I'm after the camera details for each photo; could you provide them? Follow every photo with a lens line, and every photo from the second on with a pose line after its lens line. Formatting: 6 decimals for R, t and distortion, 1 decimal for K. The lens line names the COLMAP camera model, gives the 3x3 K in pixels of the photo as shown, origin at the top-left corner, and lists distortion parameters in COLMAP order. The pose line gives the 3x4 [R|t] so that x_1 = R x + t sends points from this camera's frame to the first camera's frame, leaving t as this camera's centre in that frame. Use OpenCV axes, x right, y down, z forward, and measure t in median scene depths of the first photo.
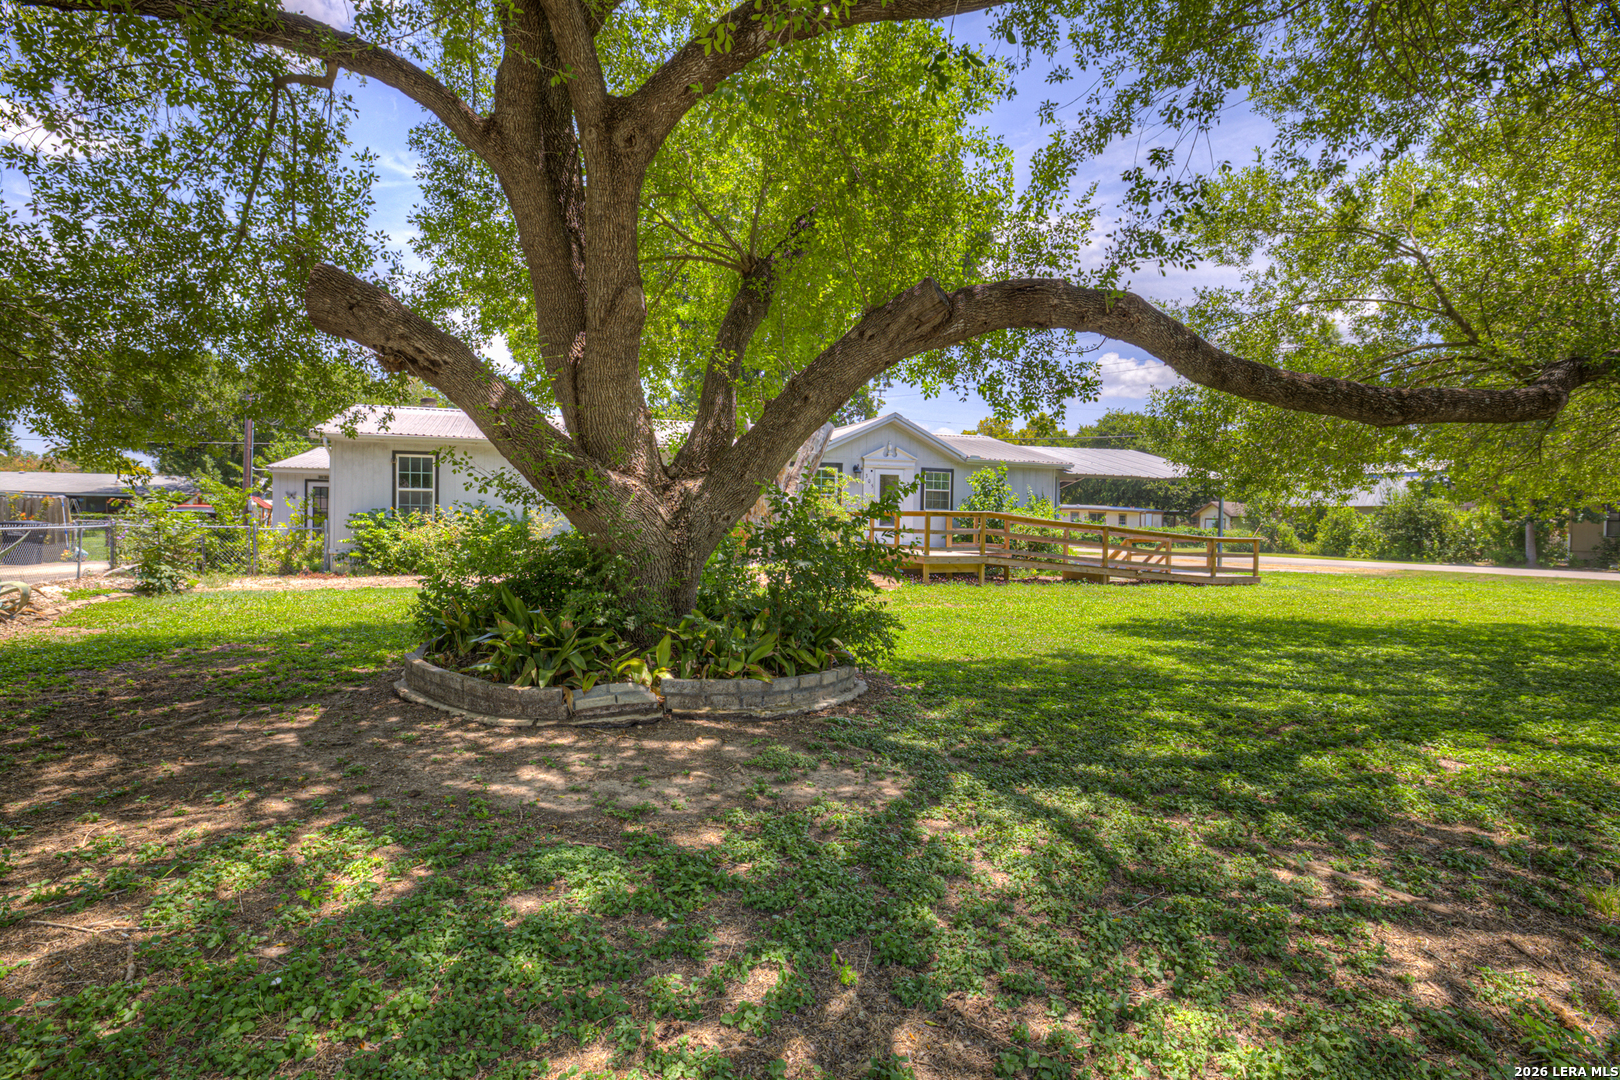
lens RADIAL K [[835.4, 0, 810.0], [0, 835.4, 540.0], [0, 0, 1]] dist [0.001589, 0.000580]
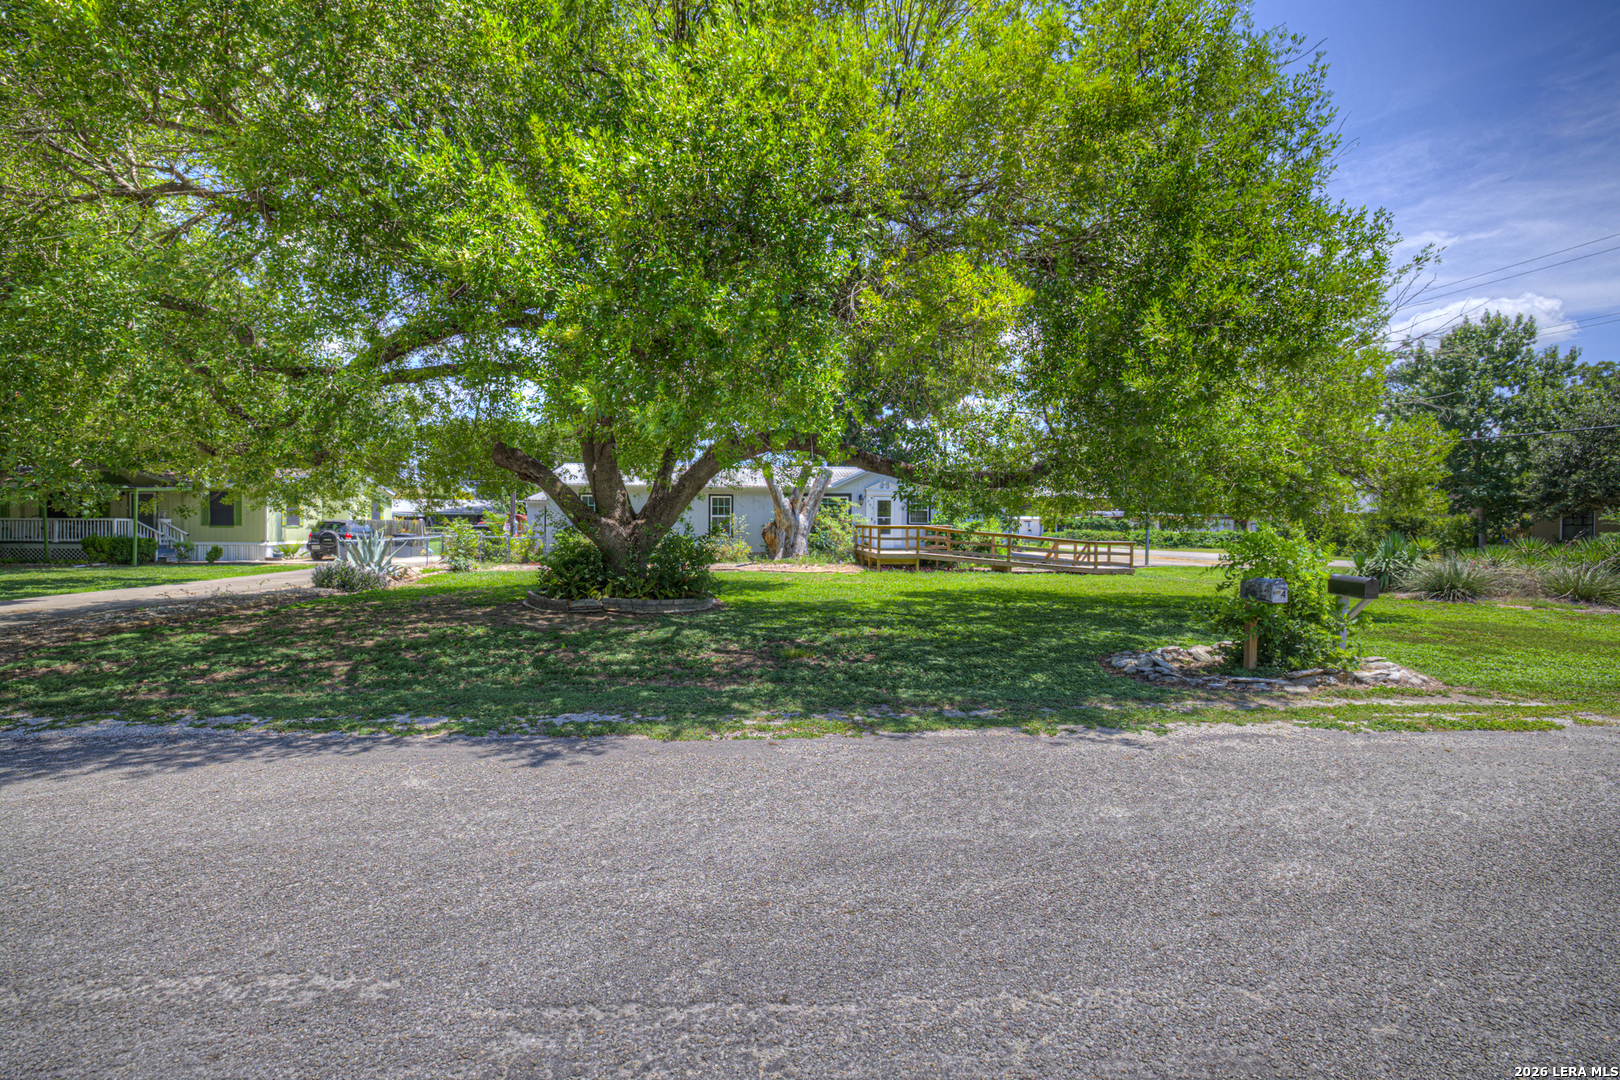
lens RADIAL K [[669.1, 0, 810.0], [0, 669.1, 540.0], [0, 0, 1]] dist [-0.043586, 0.008942]
pose [[0.979830, -0.002454, -0.199818, 0.295322], [0.001670, 0.999990, -0.004092, -0.002938], [0.199826, 0.003676, 0.979824, -0.316828]]
